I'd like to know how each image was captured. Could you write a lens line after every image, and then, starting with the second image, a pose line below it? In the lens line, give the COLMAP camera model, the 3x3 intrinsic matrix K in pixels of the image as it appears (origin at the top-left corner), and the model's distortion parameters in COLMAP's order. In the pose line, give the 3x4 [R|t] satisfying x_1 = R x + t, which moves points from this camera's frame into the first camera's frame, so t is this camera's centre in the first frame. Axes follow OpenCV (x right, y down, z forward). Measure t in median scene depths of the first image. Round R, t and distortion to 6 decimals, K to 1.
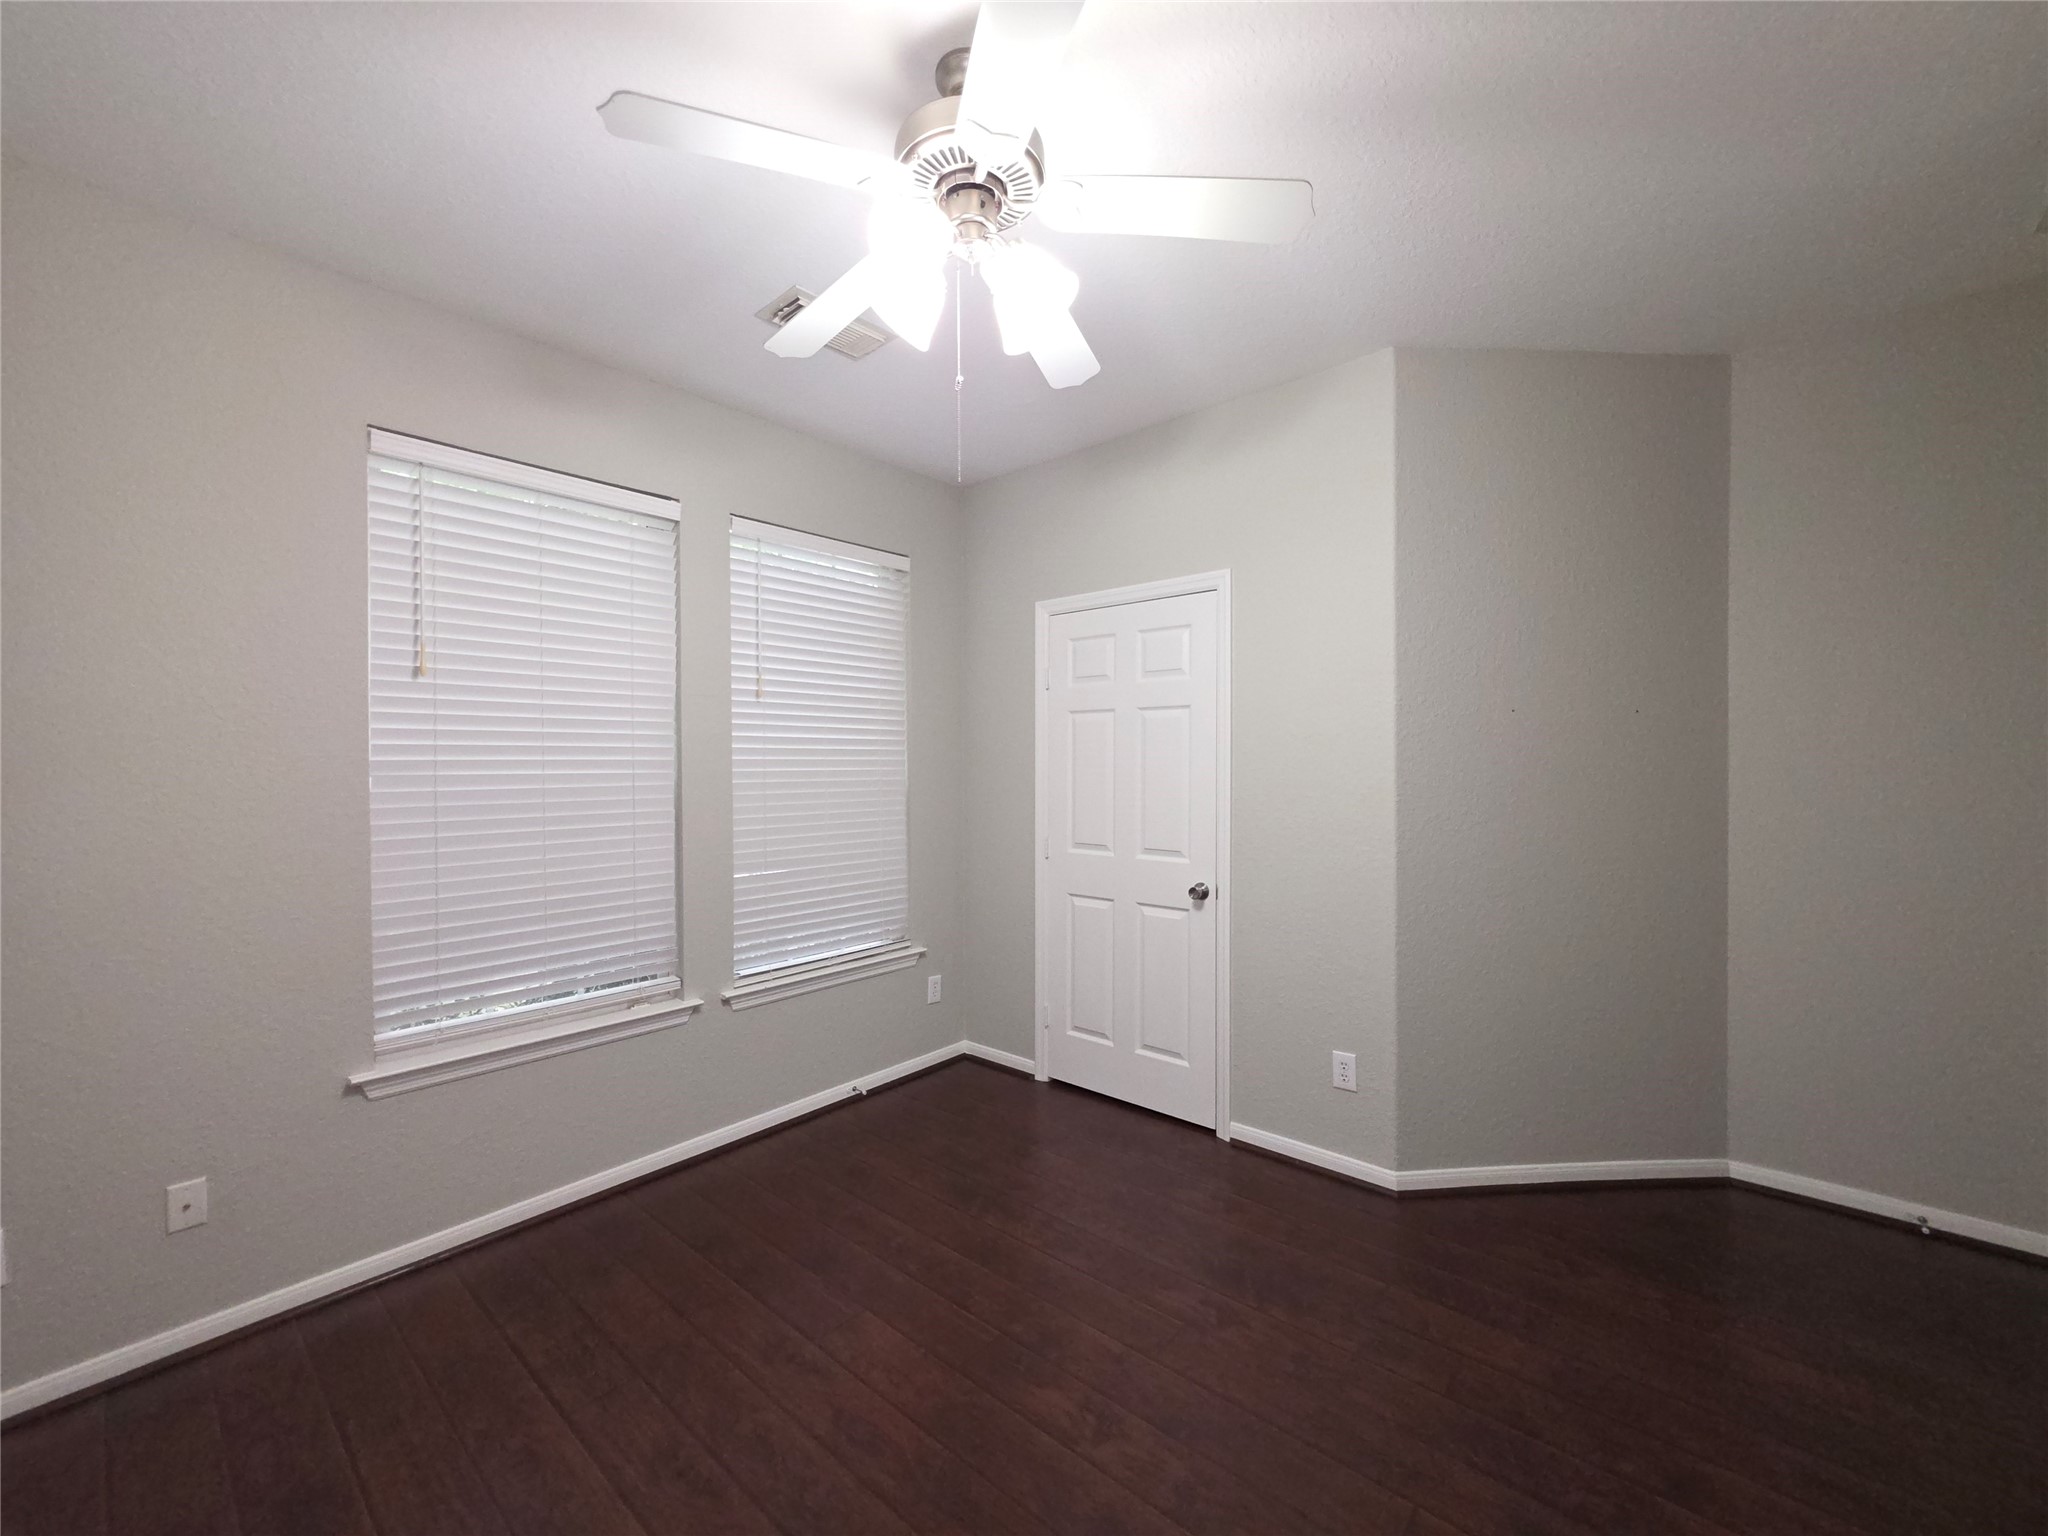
lens RADIAL K [[822.0, 0, 1016.9], [0, 822.0, 769.2], [0, 0, 1]] dist [0.002968, 0.000327]
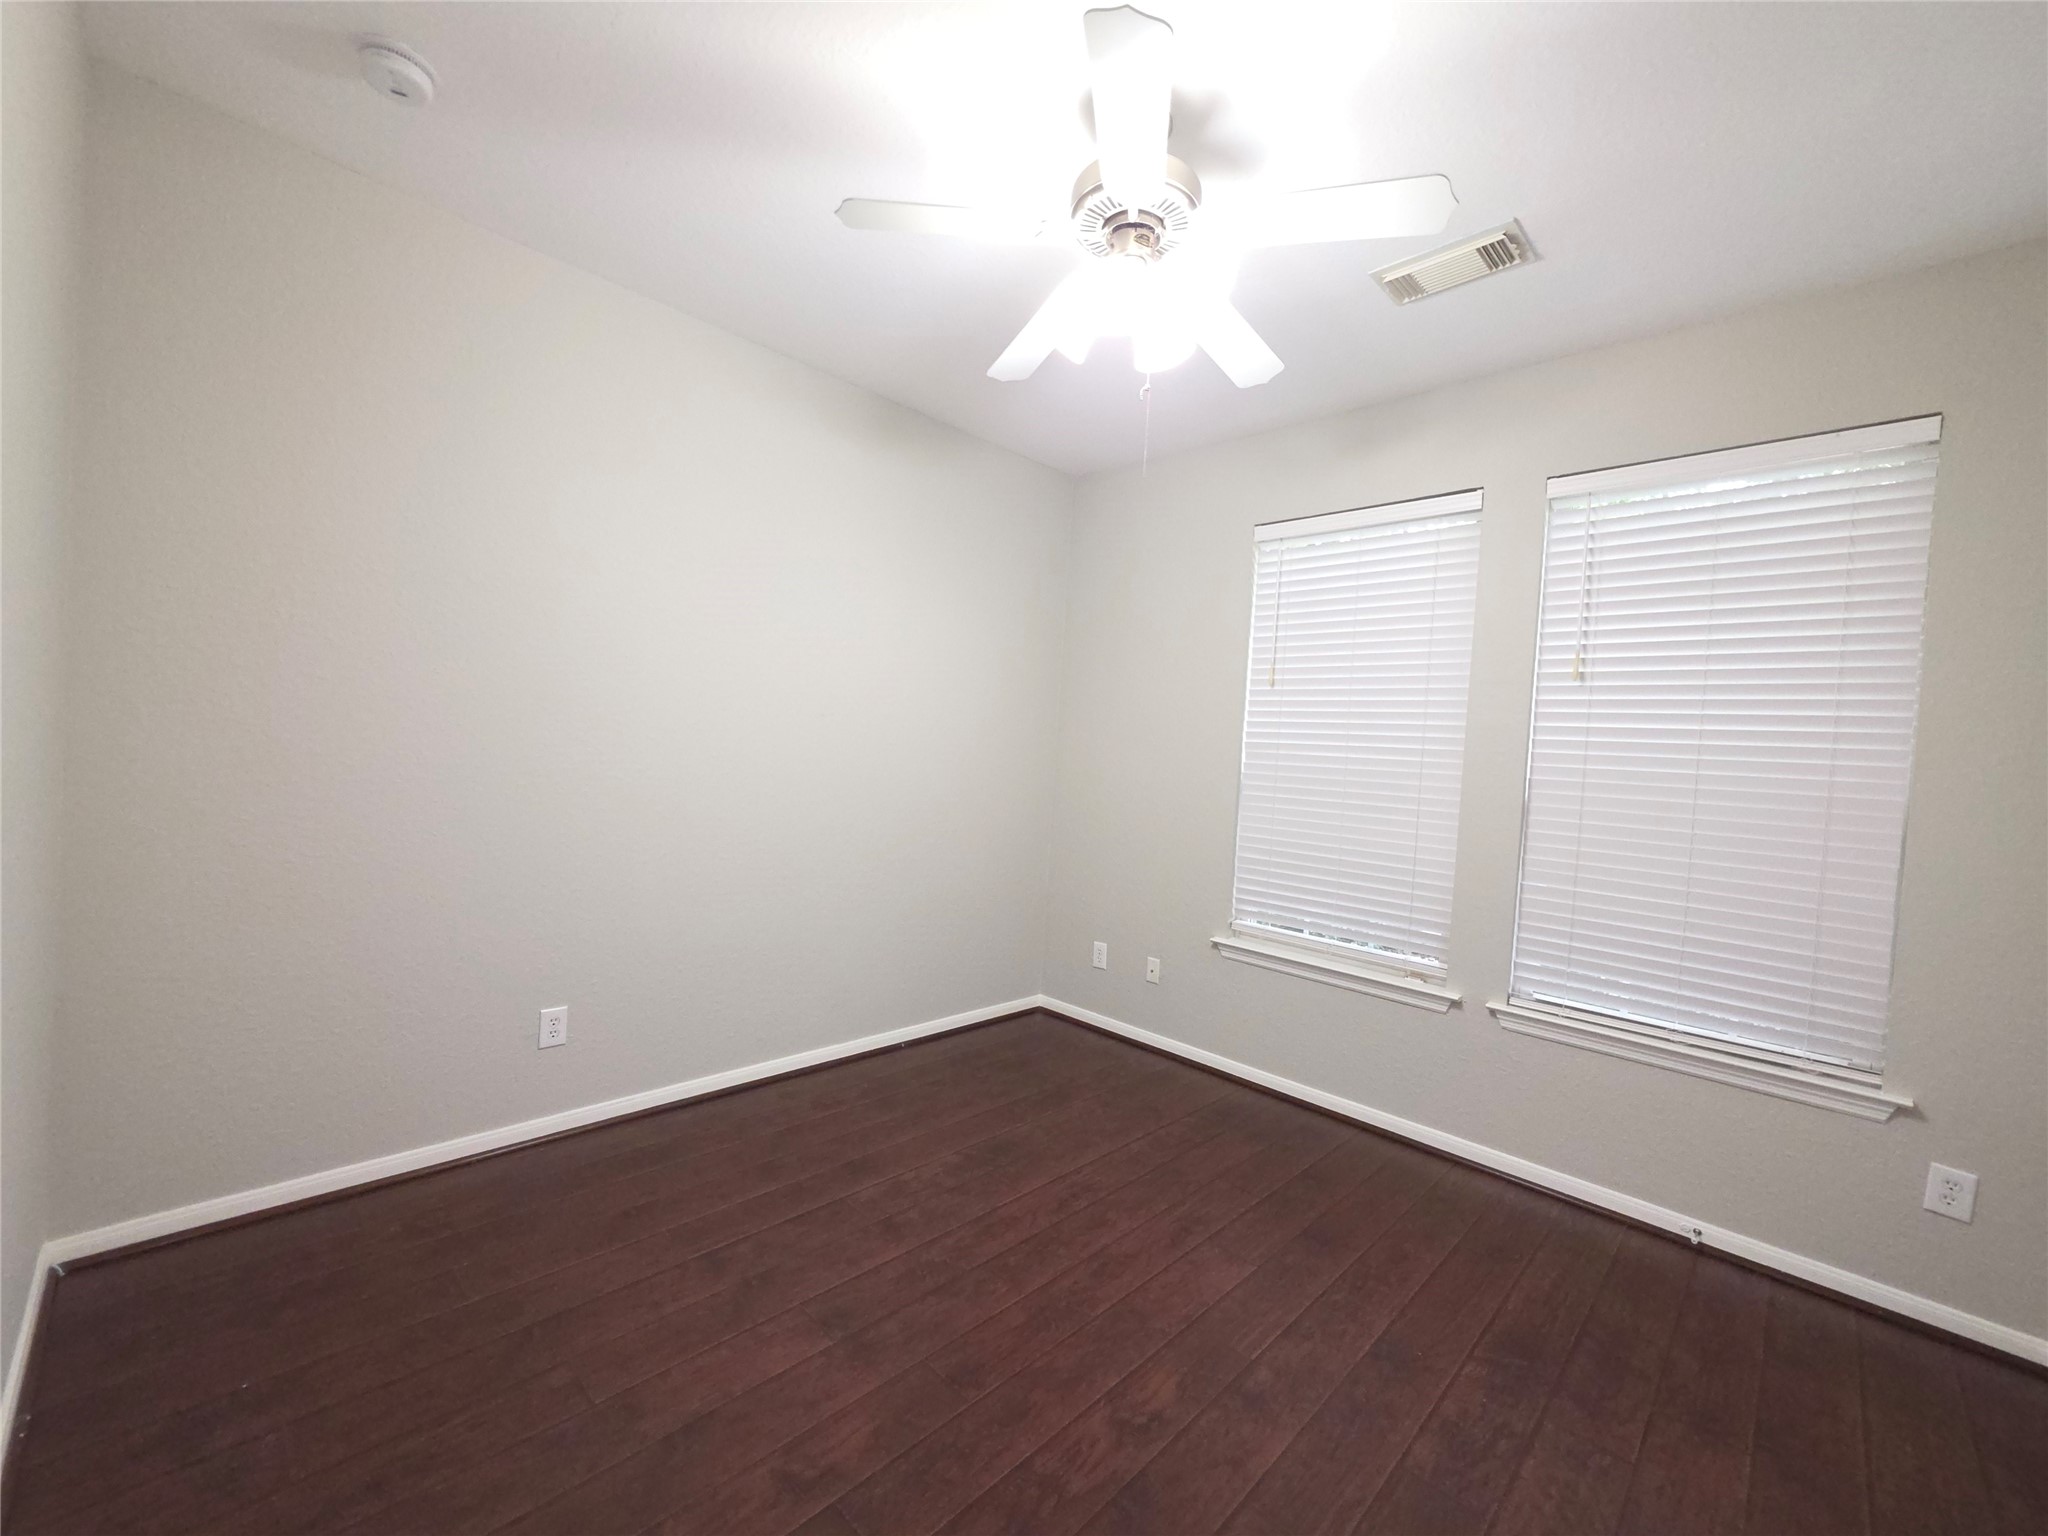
lens RADIAL K [[822.0, 0, 1016.9], [0, 822.0, 763.2], [0, 0, 1]] dist [0.002968, 0.000327]
pose [[-0.055250, 0.029140, -0.998047, 0.742927], [-0.055917, 0.997915, 0.032231, 0.002683], [0.996906, 0.057589, -0.053505, 0.622591]]
